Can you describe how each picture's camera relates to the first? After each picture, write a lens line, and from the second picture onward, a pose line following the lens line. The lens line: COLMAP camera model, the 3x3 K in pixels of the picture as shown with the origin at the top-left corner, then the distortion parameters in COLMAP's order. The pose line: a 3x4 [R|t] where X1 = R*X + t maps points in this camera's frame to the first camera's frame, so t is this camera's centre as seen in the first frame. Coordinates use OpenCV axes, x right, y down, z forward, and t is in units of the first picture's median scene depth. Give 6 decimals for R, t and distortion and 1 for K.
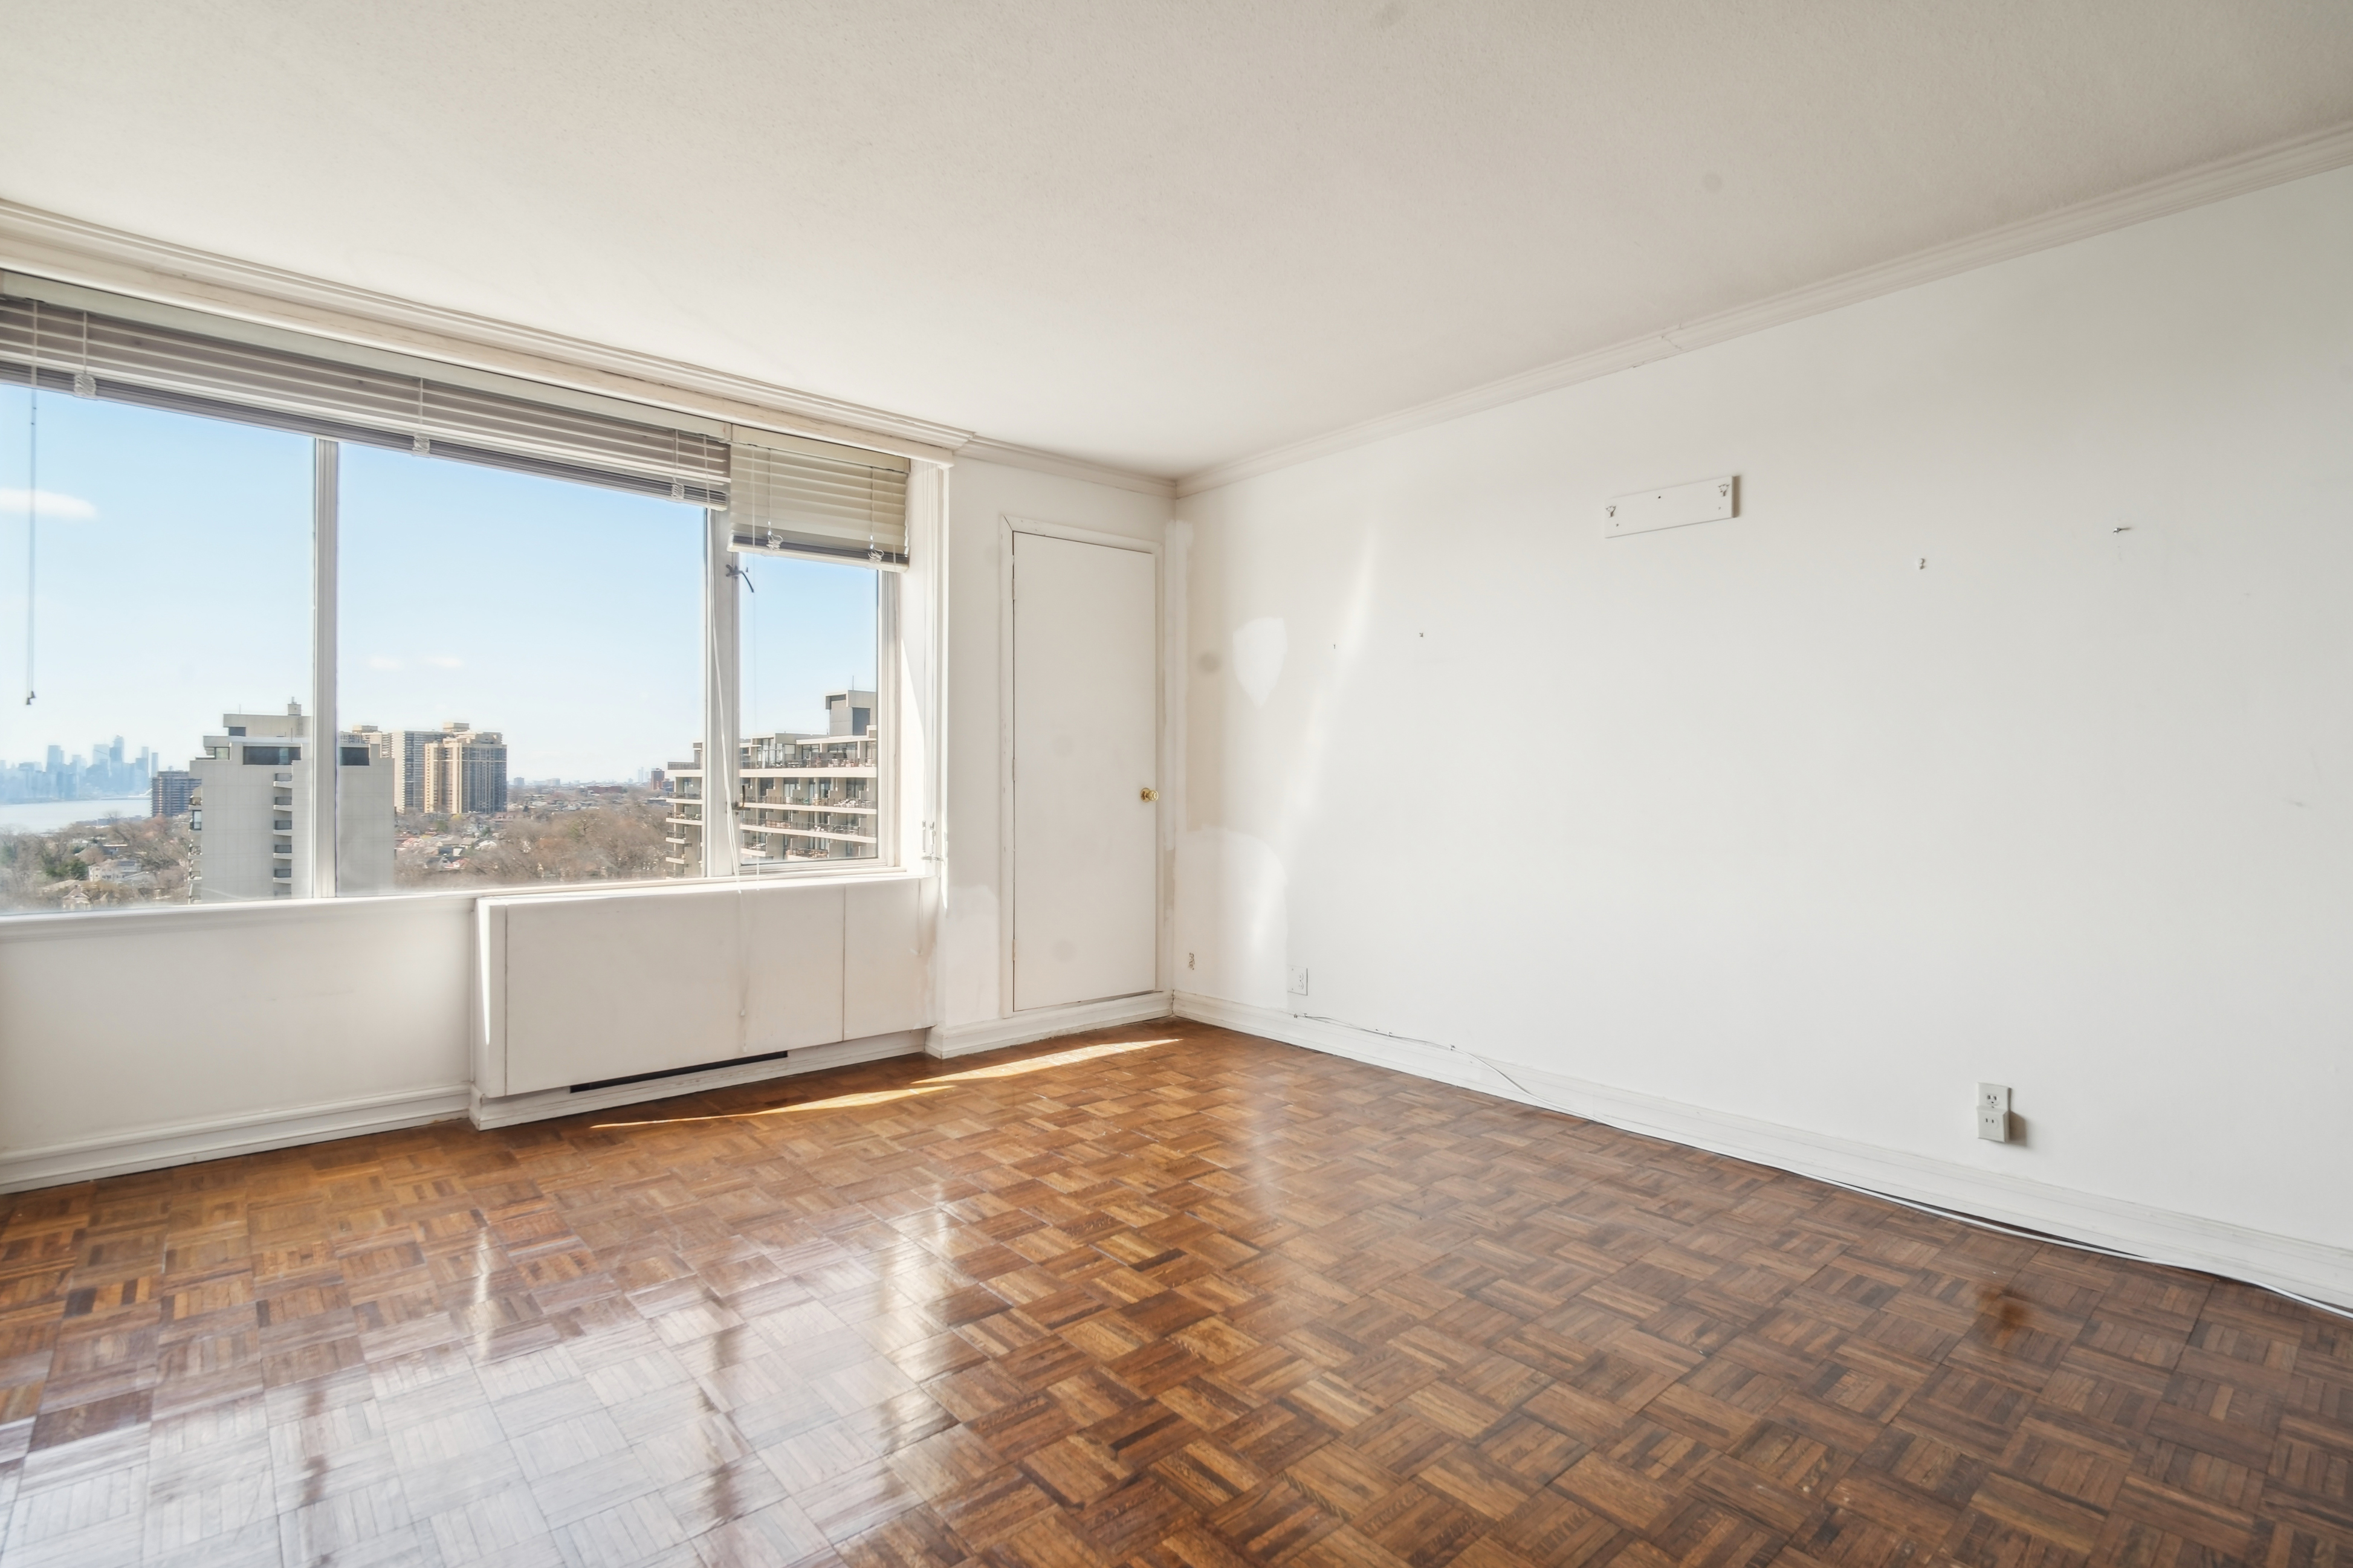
lens RADIAL K [[1099.4, 0, 1173.8], [0, 1099.4, 778.7], [0, 0, 1]] dist [-0.005480, -0.001029]
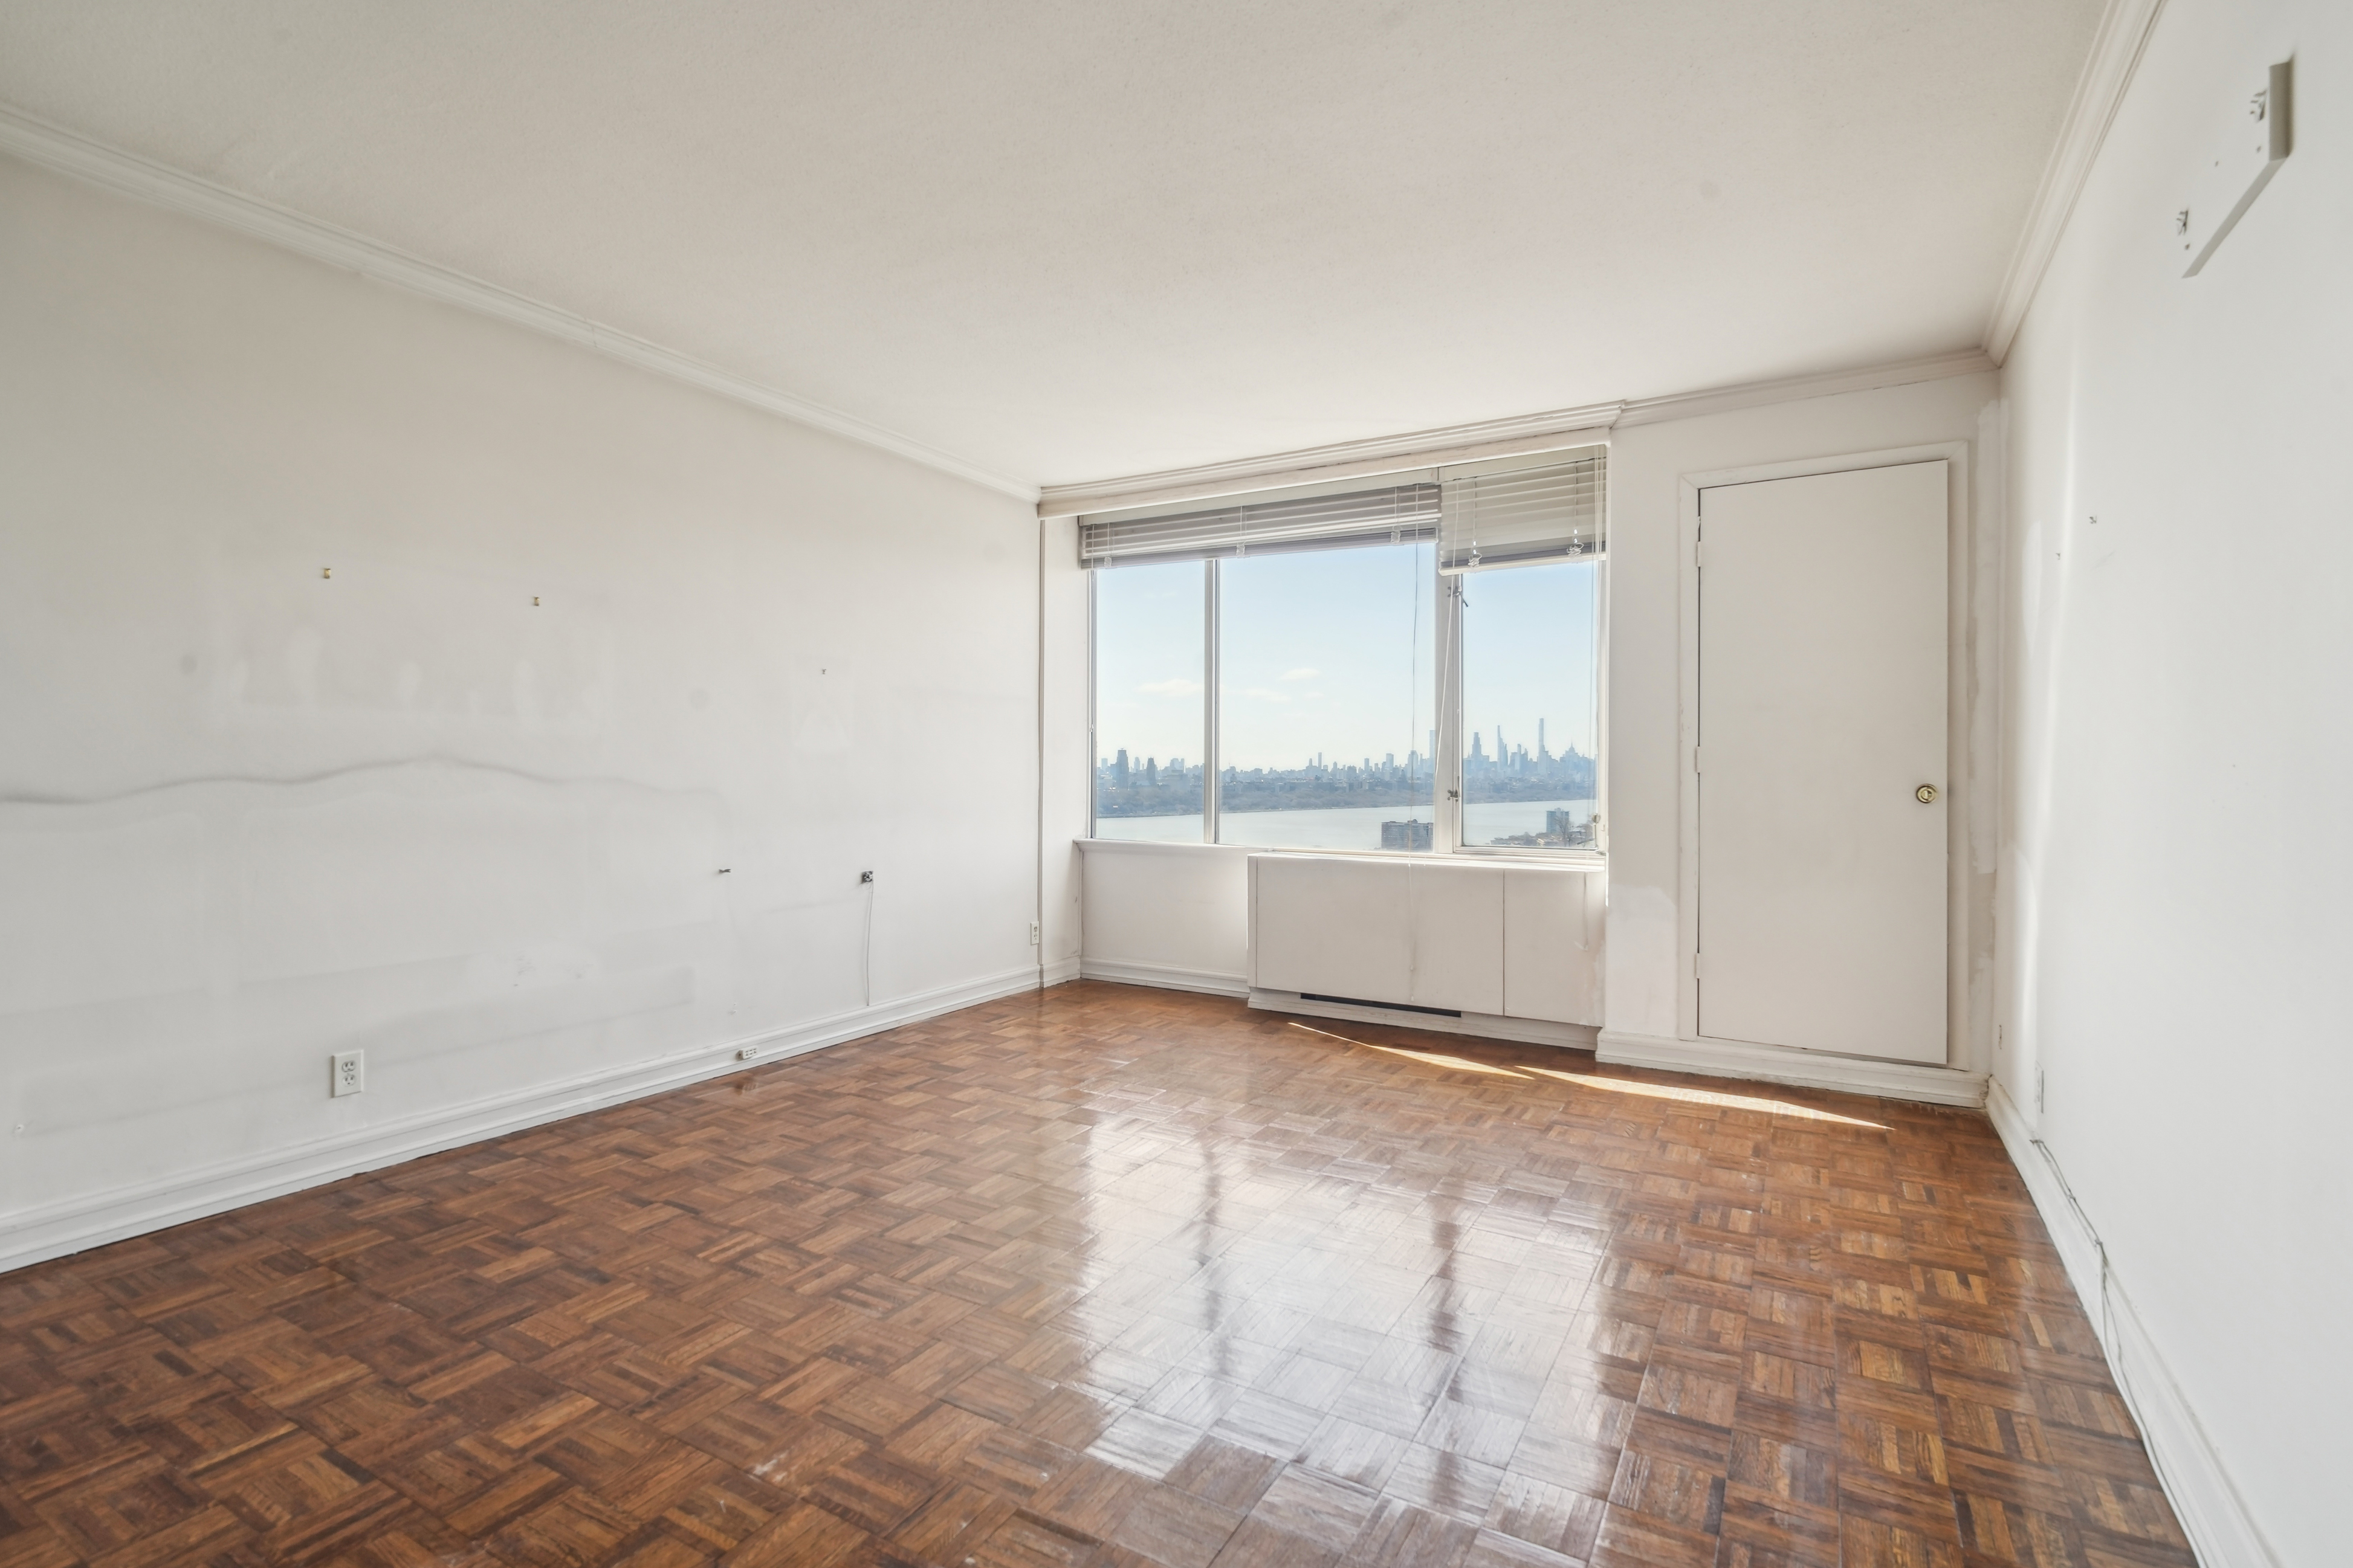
lens RADIAL K [[1099.4, 0, 1185.5], [0, 1099.4, 766.8], [0, 0, 1]] dist [-0.005480, -0.001029]
pose [[0.323451, -0.003629, -0.946238, 0.614242], [-0.005185, 0.999971, -0.005608, 0.004632], [0.946231, 0.006720, 0.323423, 0.364623]]
